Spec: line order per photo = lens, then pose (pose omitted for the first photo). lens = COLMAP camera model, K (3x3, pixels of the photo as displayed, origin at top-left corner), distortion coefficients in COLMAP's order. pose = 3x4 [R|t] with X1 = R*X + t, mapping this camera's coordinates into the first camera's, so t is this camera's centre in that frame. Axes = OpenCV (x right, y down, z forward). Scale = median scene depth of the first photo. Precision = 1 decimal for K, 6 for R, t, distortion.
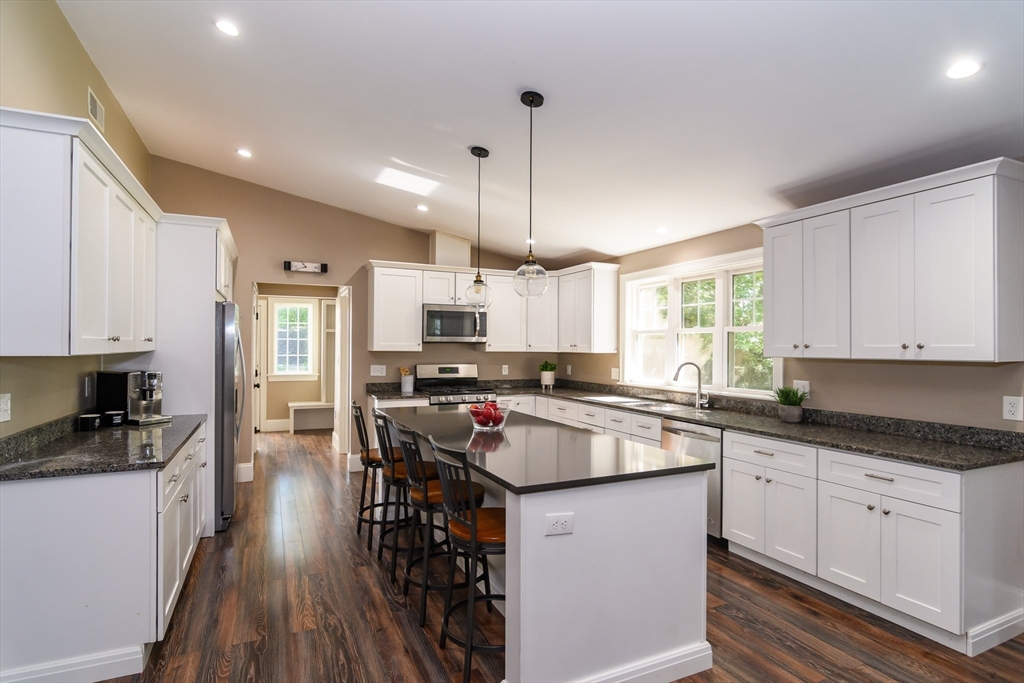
lens RADIAL K [[517.1, 0, 508.6], [0, 517.1, 344.4], [0, 0, 1]] dist [-0.017298, 0.000469]
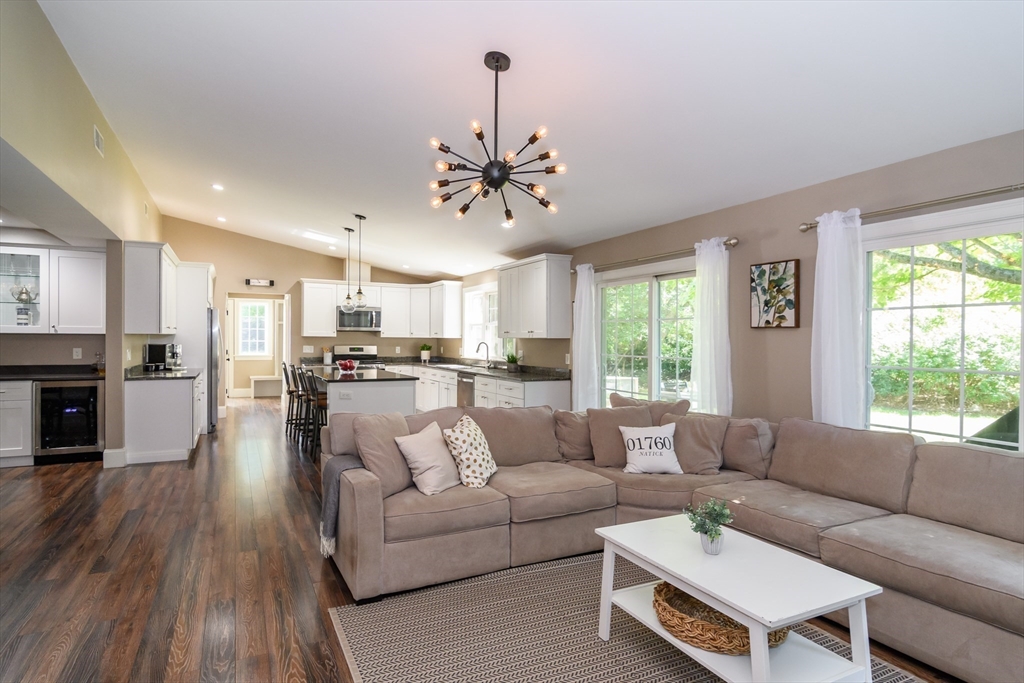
lens RADIAL K [[555.5, 0, 518.4], [0, 555.5, 344.7], [0, 0, 1]] dist [-0.016109, -0.001130]
pose [[0.999062, 0.001887, 0.043254, 0.316284], [-0.002533, 0.999886, 0.014884, 0.011759], [-0.043221, -0.014980, 0.998953, -0.709845]]
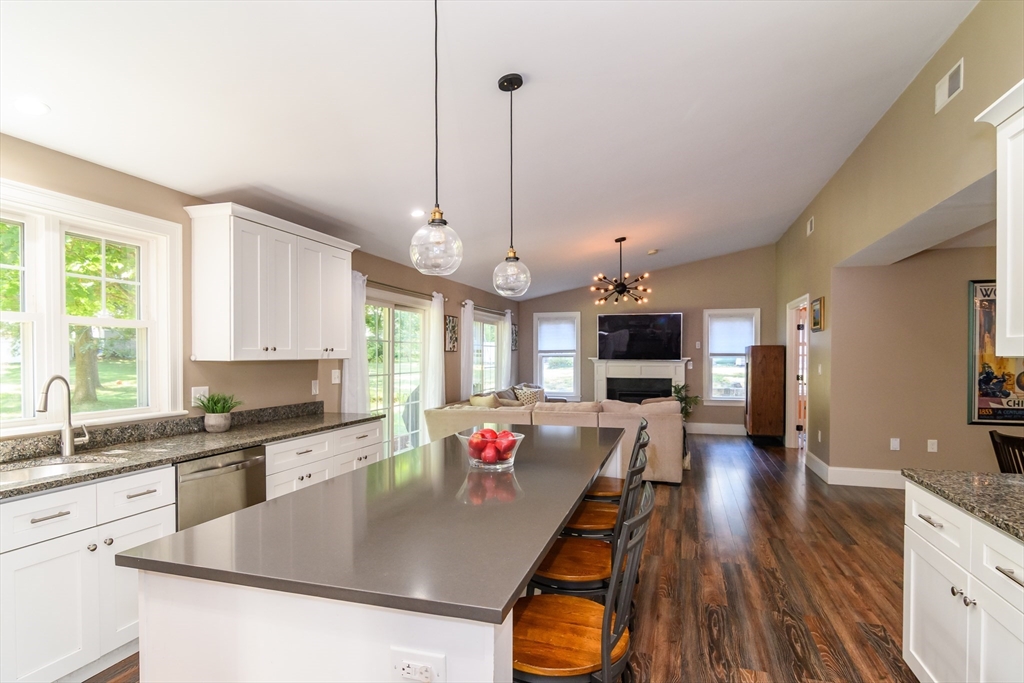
lens RADIAL K [[555.5, 0, 512.3], [0, 555.5, 348.3], [0, 0, 1]] dist [-0.016109, -0.001130]
pose [[-0.747994, 0.002324, 0.663702, -0.326799], [-0.006515, 0.999920, -0.010843, 0.006433], [-0.663674, -0.012435, -0.747919, 0.905962]]
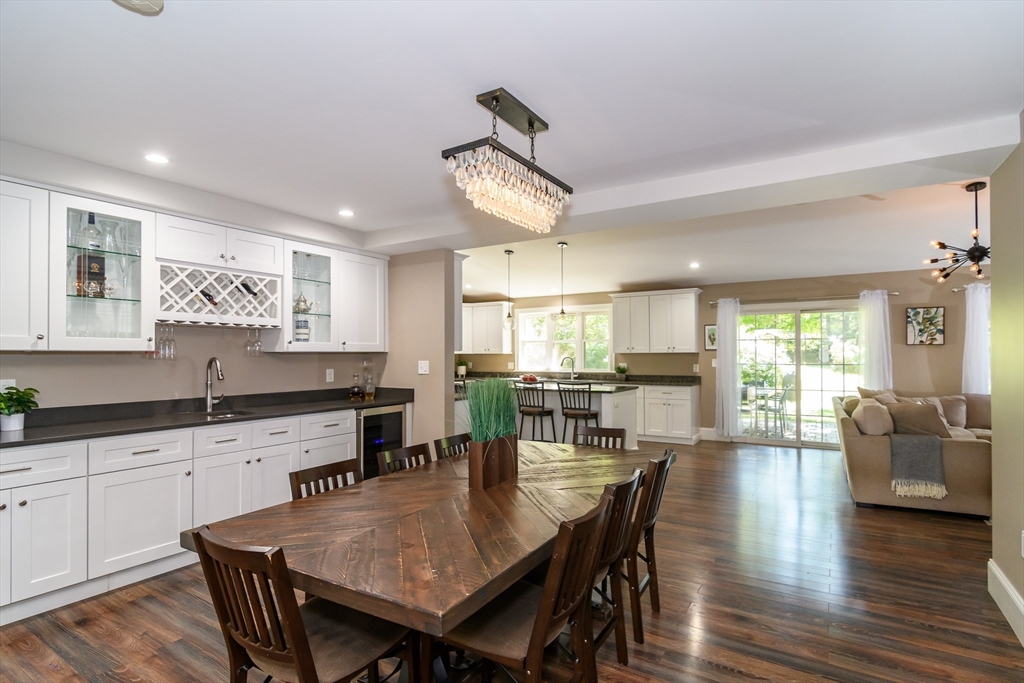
lens RADIAL K [[517.1, 0, 504.9], [0, 517.1, 345.3], [0, 0, 1]] dist [-0.017298, 0.000469]
pose [[0.837034, 0.001752, 0.547148, -0.776290], [0.005498, 0.999917, -0.011613, 0.008918], [-0.547123, 0.012729, 0.836955, -0.449016]]
